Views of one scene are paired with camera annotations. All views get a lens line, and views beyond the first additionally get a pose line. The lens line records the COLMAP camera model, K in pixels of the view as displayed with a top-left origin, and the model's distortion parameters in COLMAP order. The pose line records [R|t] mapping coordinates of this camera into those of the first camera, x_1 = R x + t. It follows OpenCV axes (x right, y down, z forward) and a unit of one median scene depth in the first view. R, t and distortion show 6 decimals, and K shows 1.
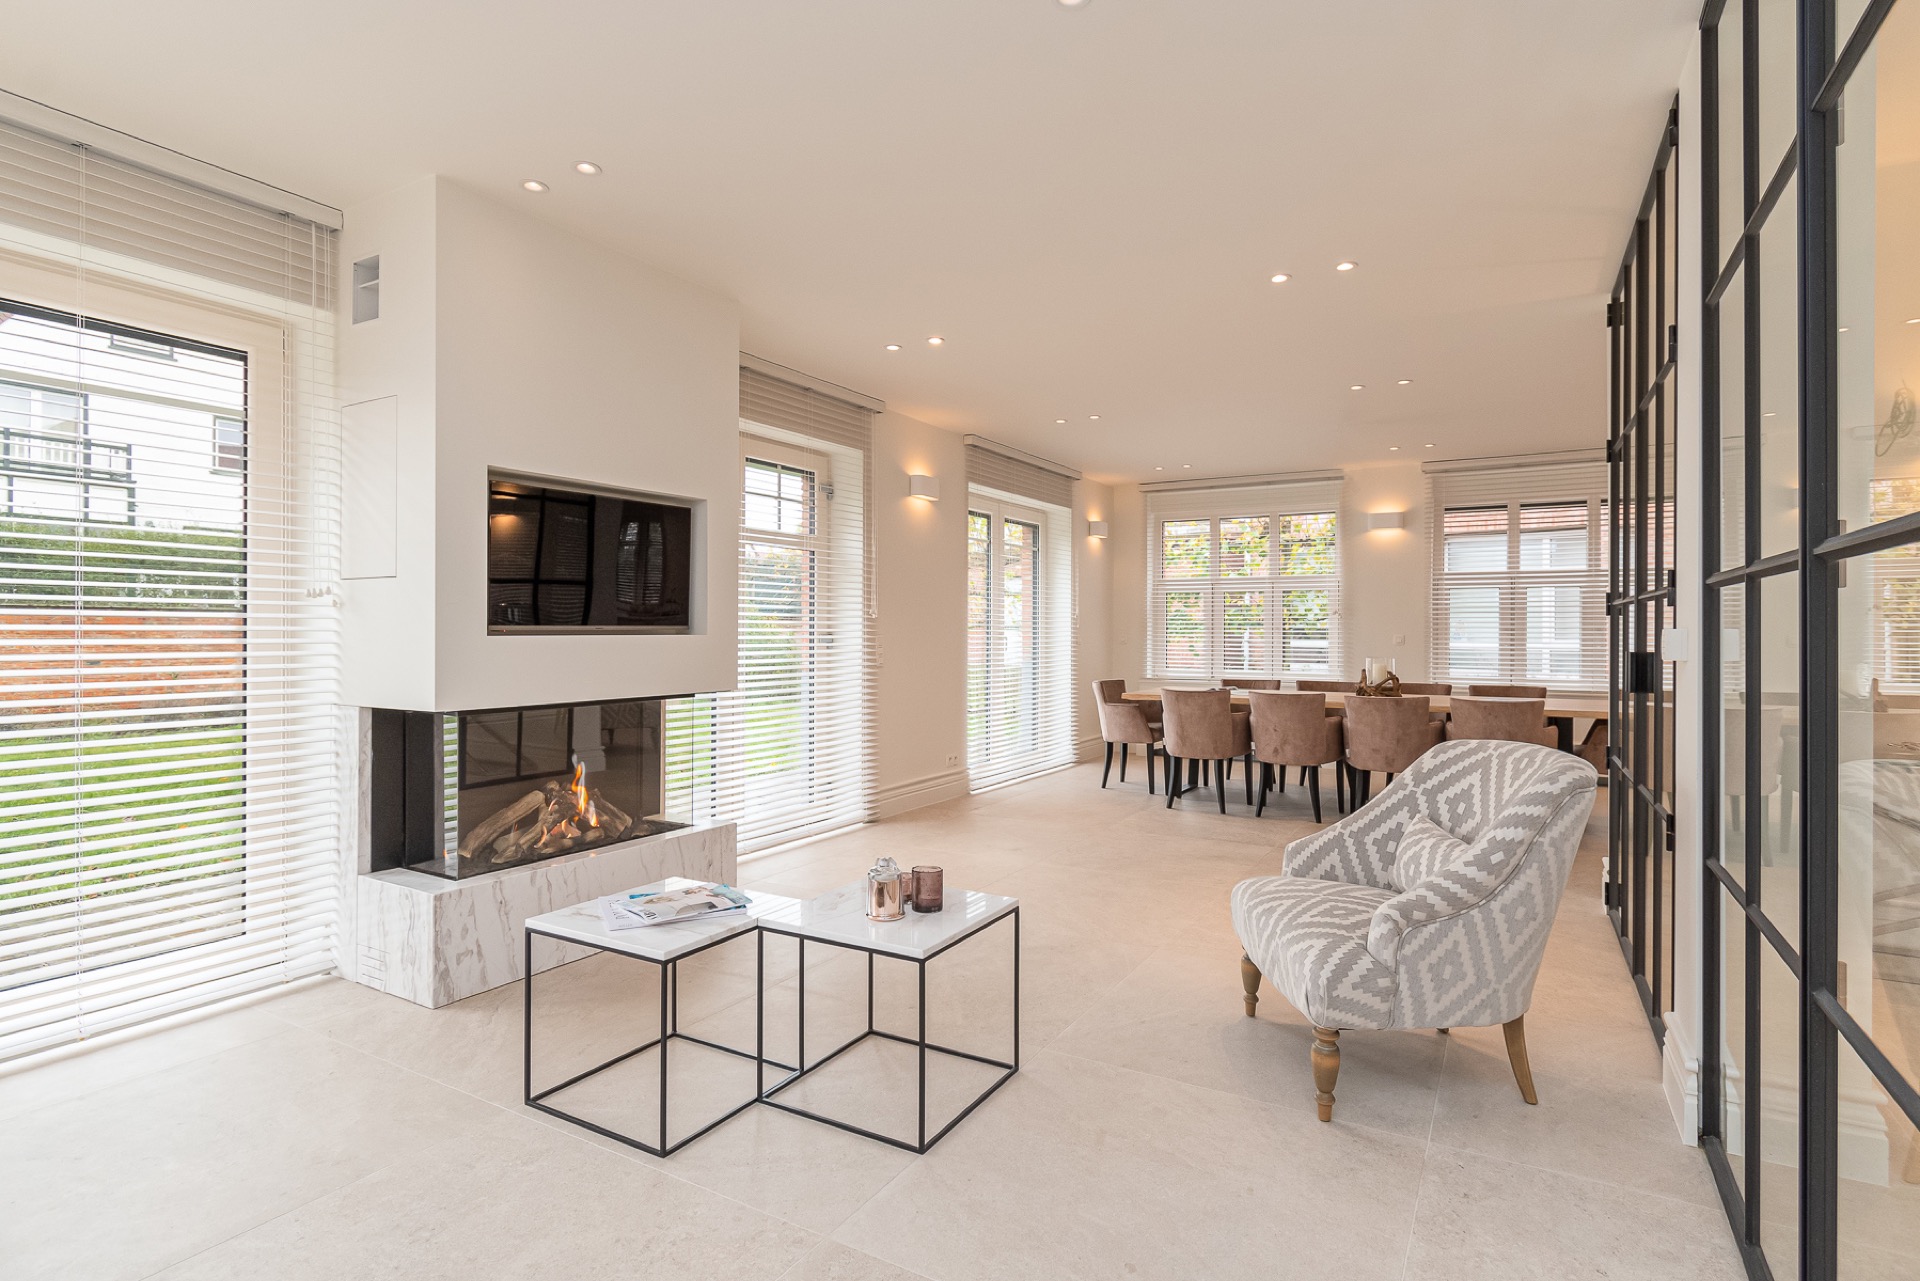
lens RADIAL K [[968.4, 0, 959.1], [0, 968.4, 632.6], [0, 0, 1]] dist [0.000434, 0.000016]
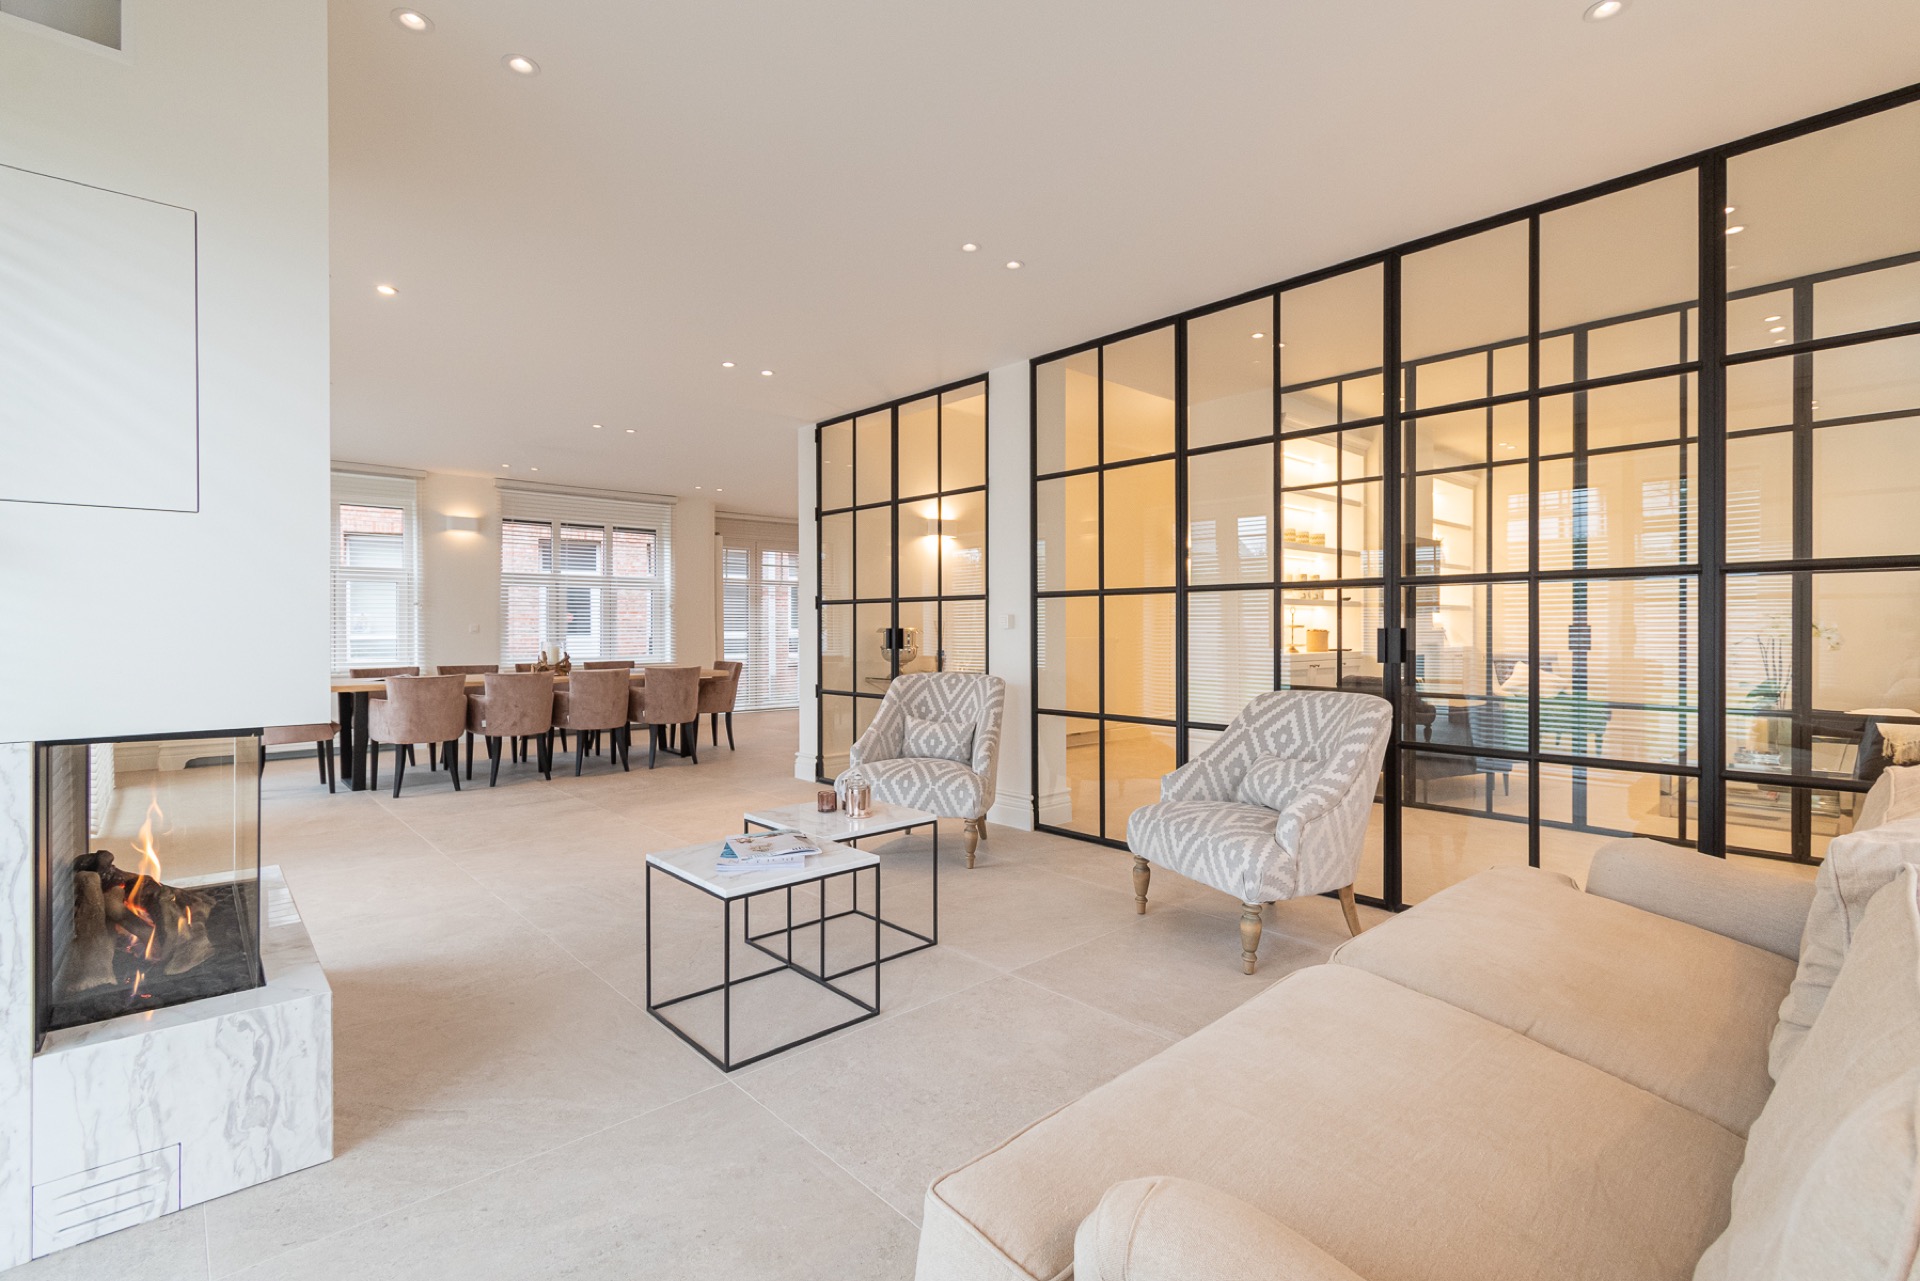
lens RADIAL K [[867.7, 0, 960.0], [0, 867.7, 640.5], [0, 0, 1]] dist [0.000202, 0.000156]
pose [[0.292478, -0.018346, 0.956096, -0.576885], [0.004664, 0.999831, 0.017759, 0.009220], [-0.956261, -0.000735, 0.292515, 0.233304]]
